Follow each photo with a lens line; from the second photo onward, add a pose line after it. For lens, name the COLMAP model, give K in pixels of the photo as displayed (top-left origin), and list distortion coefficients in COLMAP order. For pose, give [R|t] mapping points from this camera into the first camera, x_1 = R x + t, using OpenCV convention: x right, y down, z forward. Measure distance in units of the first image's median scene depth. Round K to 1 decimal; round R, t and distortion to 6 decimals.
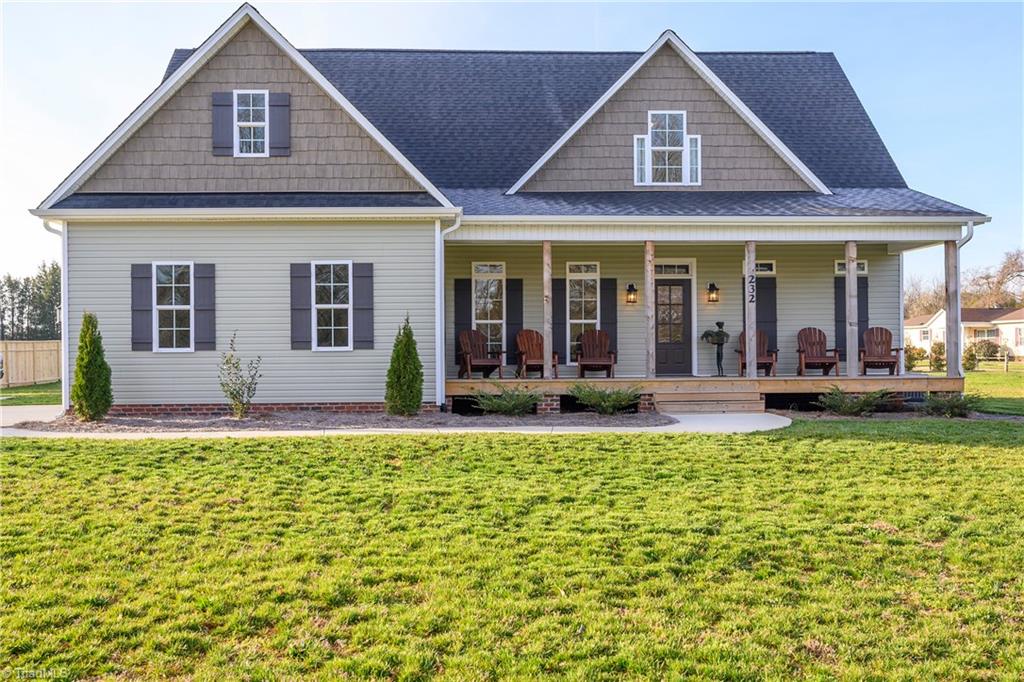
lens RADIAL K [[943.4, 0, 510.3], [0, 943.4, 340.0], [0, 0, 1]] dist [0.000998, 0.000000]
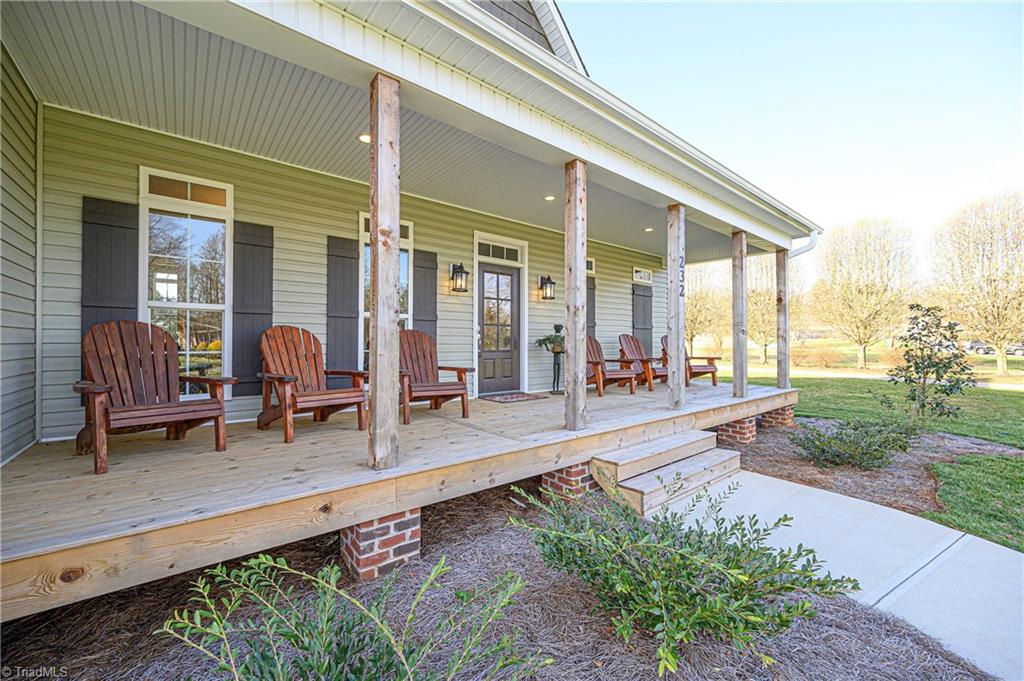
lens RADIAL K [[405.3, 0, 507.5], [0, 405.3, 337.8], [0, 0, 1]] dist [-0.001233, 0.000427]
pose [[0.813911, 0.016161, 0.580765, -0.011870], [-0.017043, 0.999847, -0.003938, -0.006432], [-0.580739, -0.006693, 0.814062, 0.835429]]
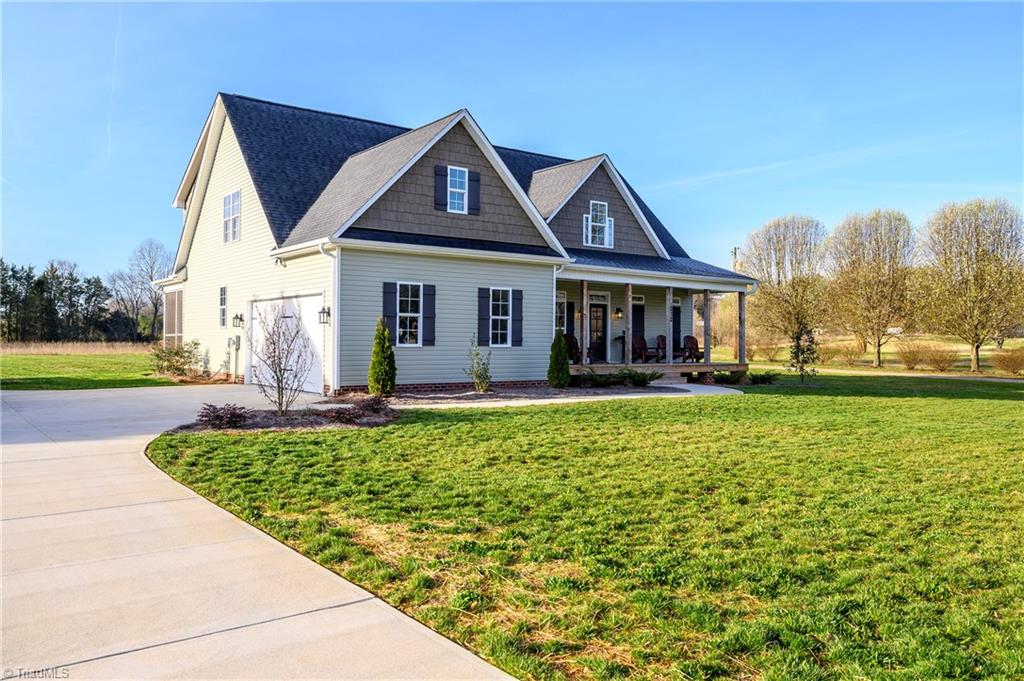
lens RADIAL K [[754.6, 0, 512.7], [0, 754.6, 341.8], [0, 0, 1]] dist [-0.004705, -0.000047]
pose [[0.834153, 0.010174, 0.551440, -0.768551], [-0.012985, 0.999915, 0.001194, 0.001554], [-0.551381, -0.008156, 0.834214, -0.015999]]
